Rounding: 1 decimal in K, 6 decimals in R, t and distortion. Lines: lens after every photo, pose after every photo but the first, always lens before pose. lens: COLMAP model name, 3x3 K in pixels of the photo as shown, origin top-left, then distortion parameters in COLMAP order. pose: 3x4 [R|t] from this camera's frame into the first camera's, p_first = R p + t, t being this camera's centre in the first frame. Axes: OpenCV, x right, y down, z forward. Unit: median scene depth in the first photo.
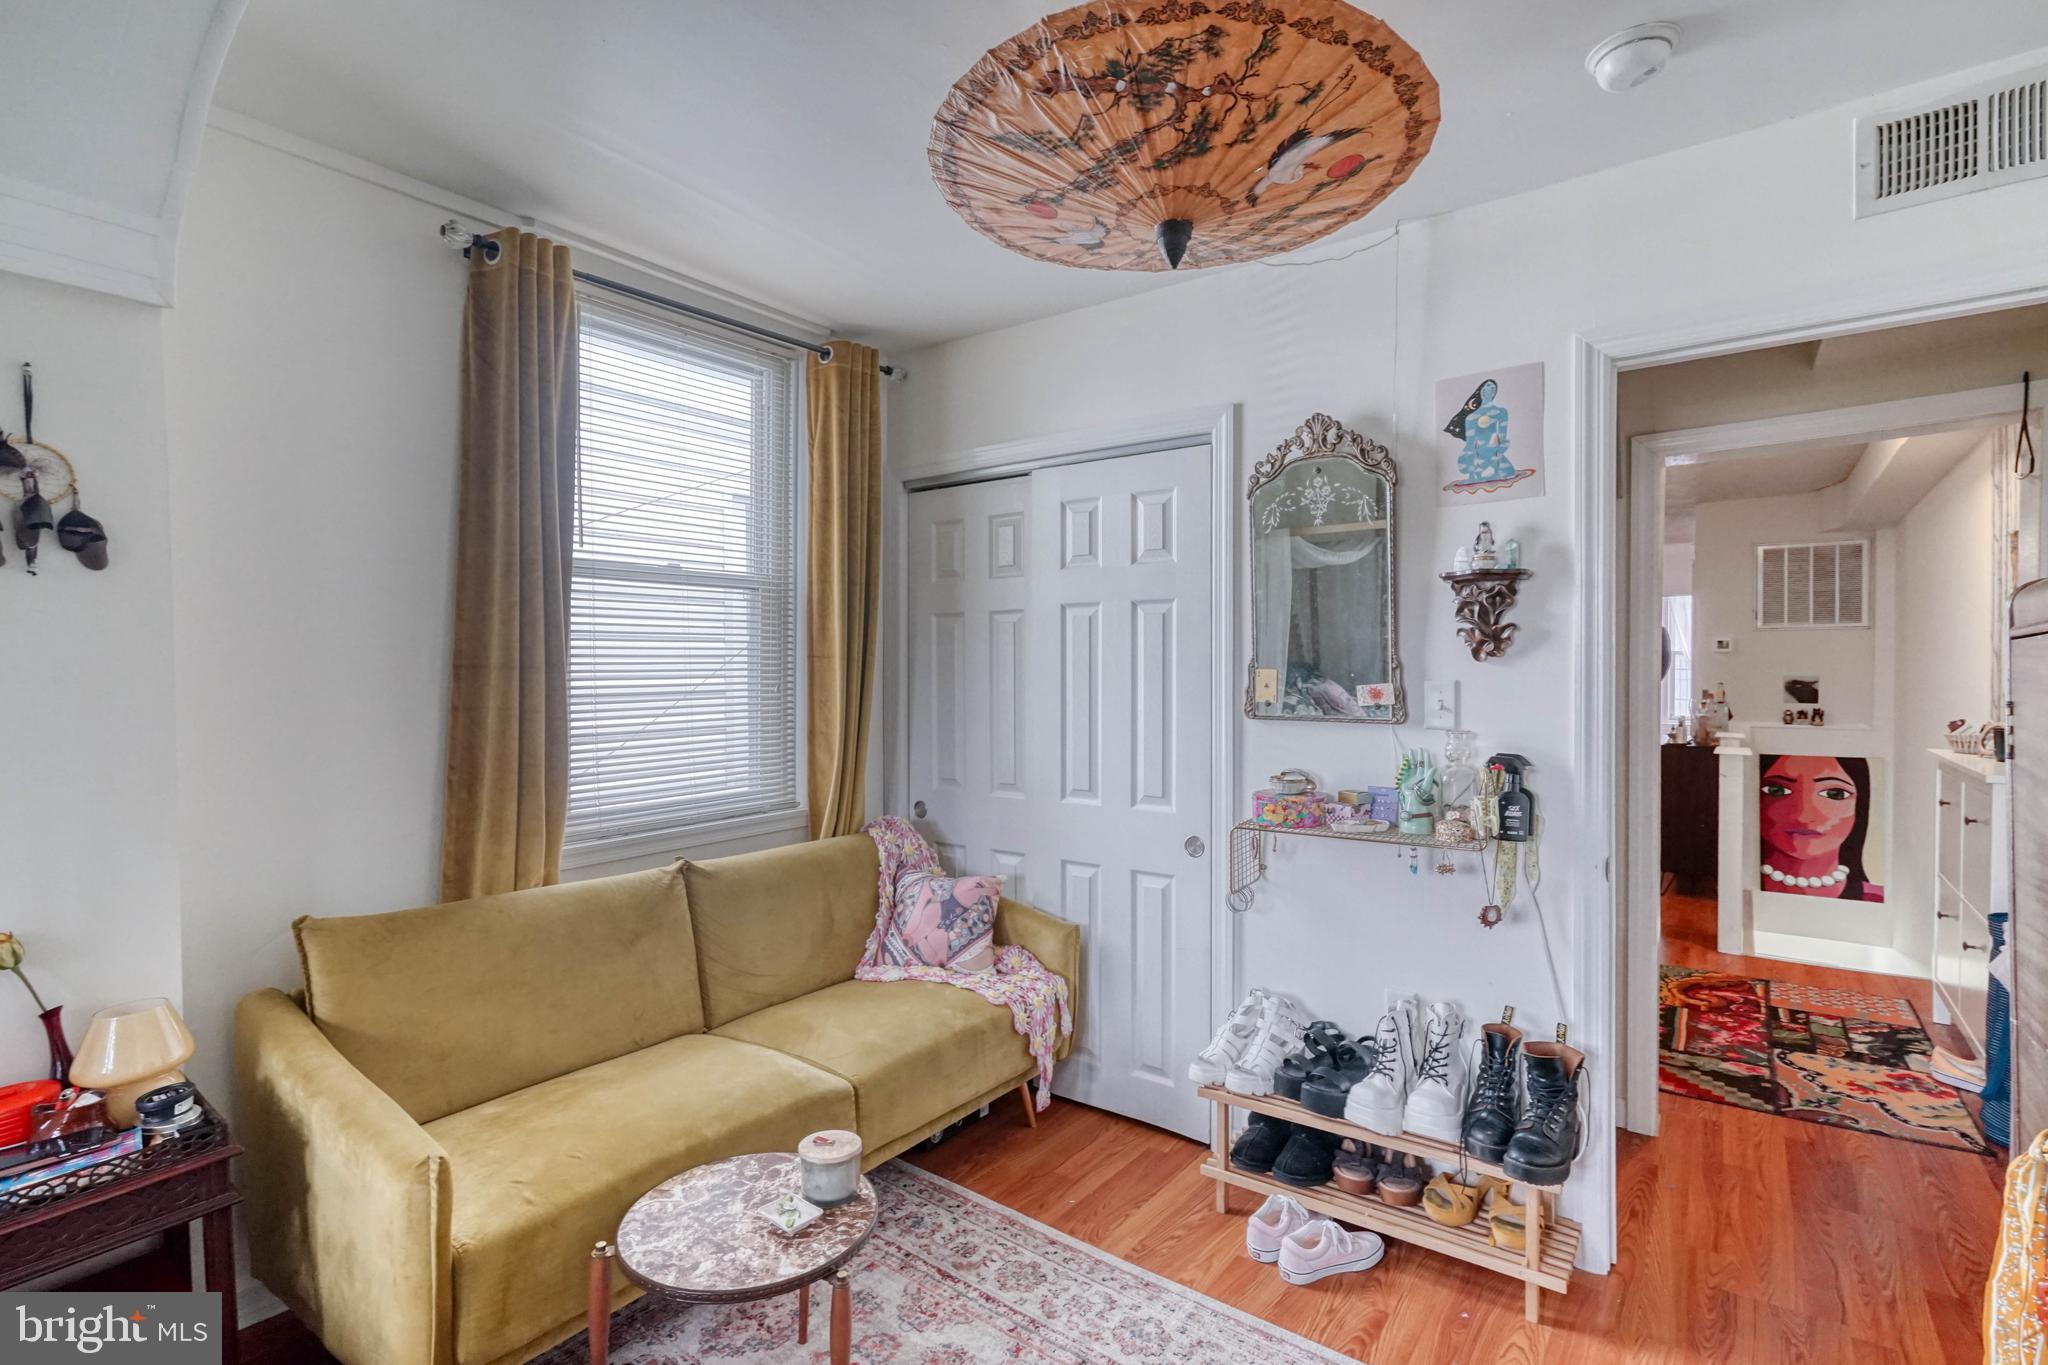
lens RADIAL K [[939.2, 0, 1033.9], [0, 939.2, 678.0], [0, 0, 1]] dist [0.012091, 0.001515]
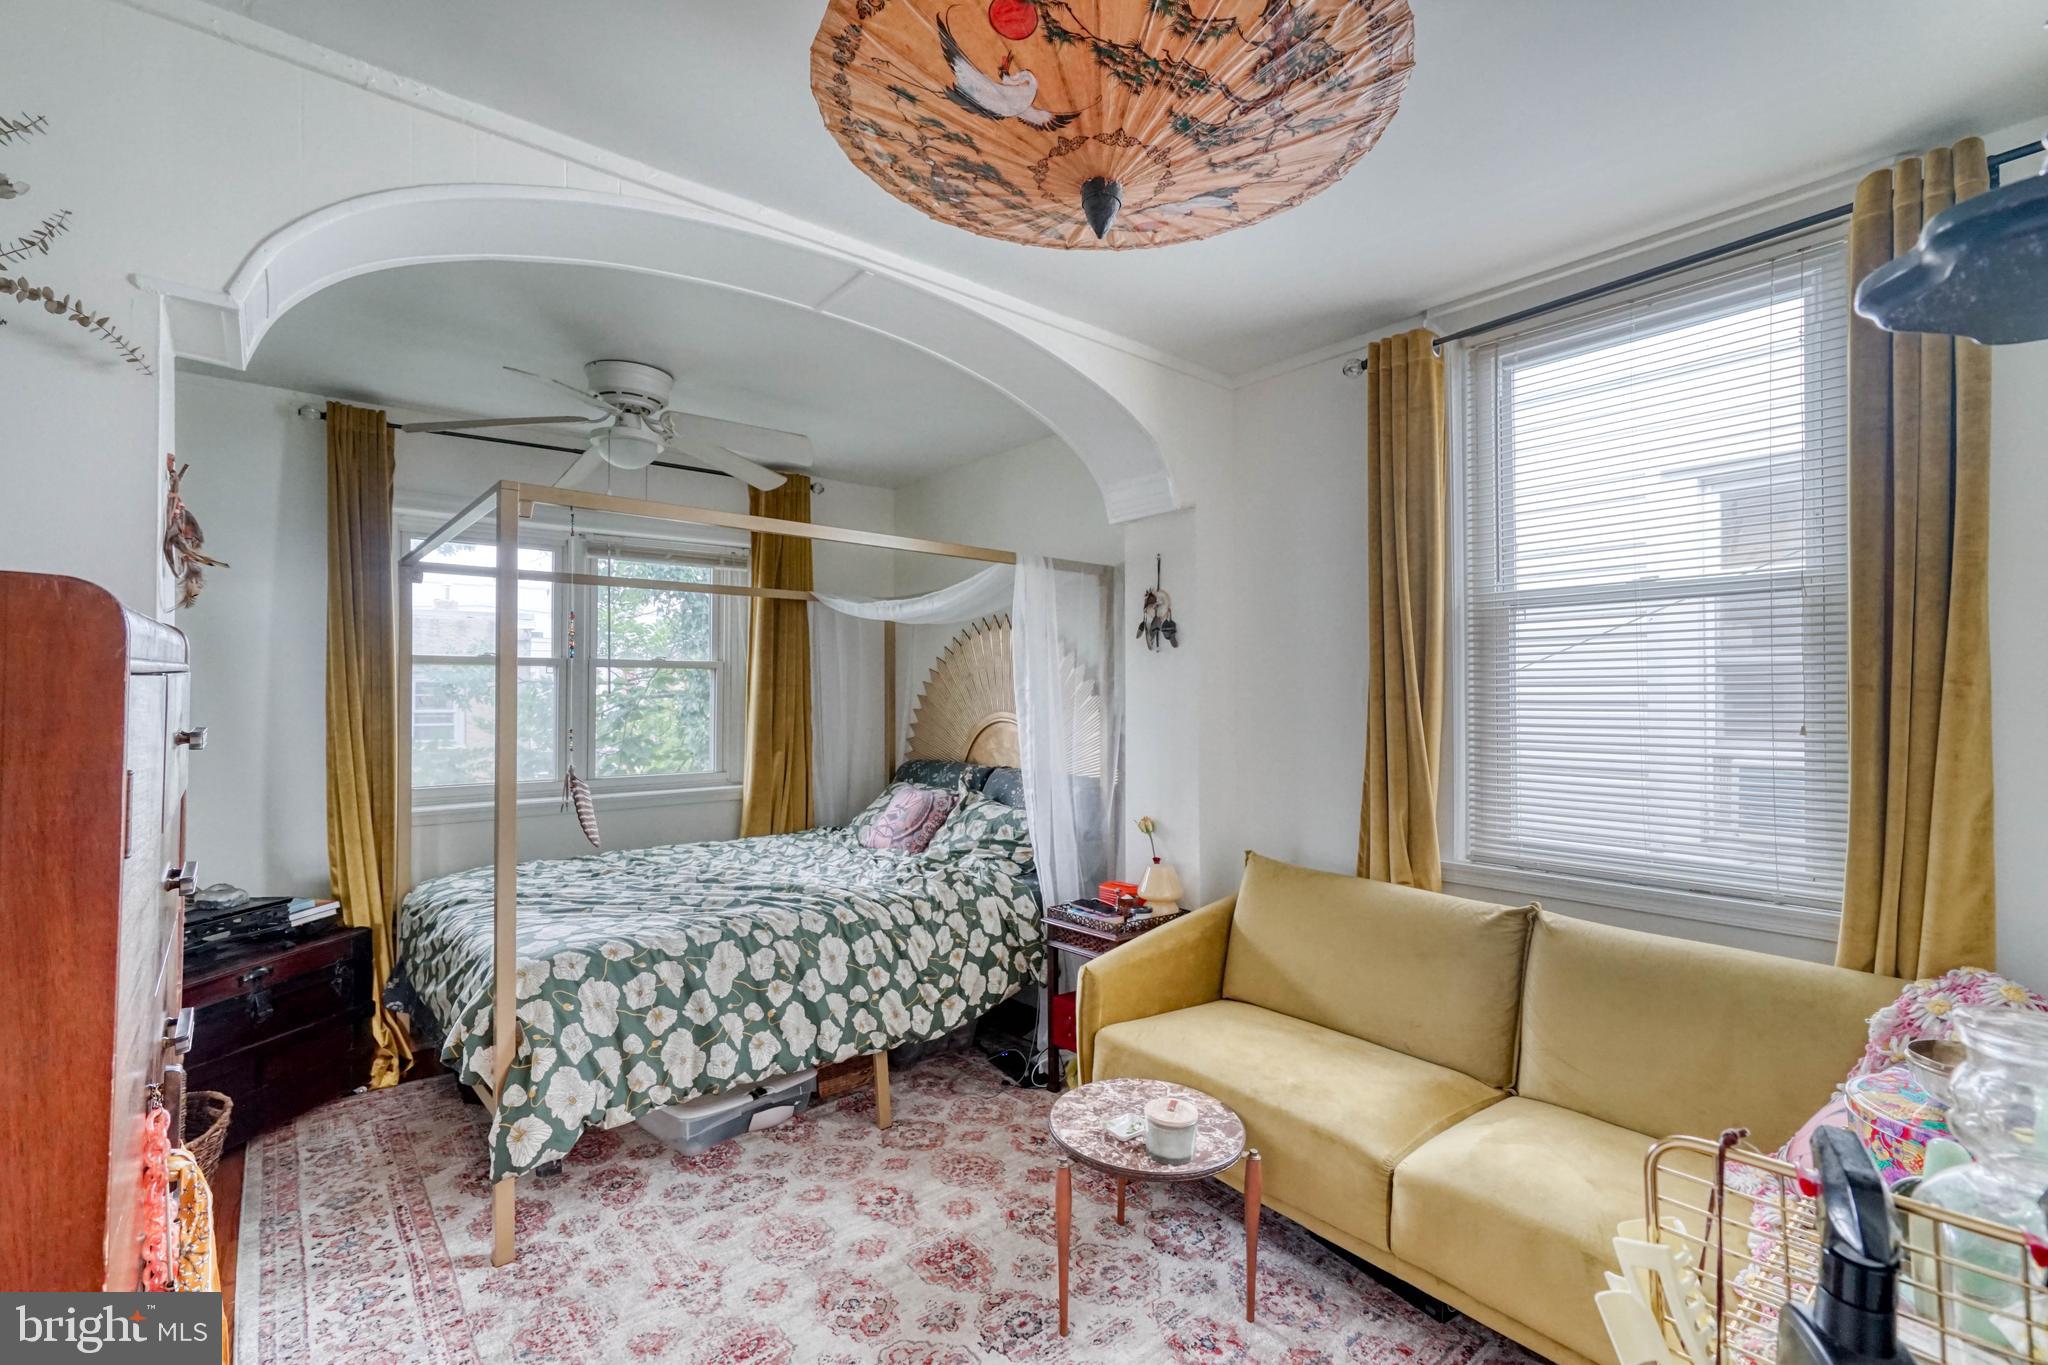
lens RADIAL K [[939.2, 0, 1038.0], [0, 939.2, 686.6], [0, 0, 1]] dist [0.012091, 0.001515]
pose [[-0.235470, -0.002757, -0.971878, 0.532814], [-0.014774, 0.999891, 0.000743, -0.013768], [0.971769, 0.014533, -0.235485, 0.617612]]
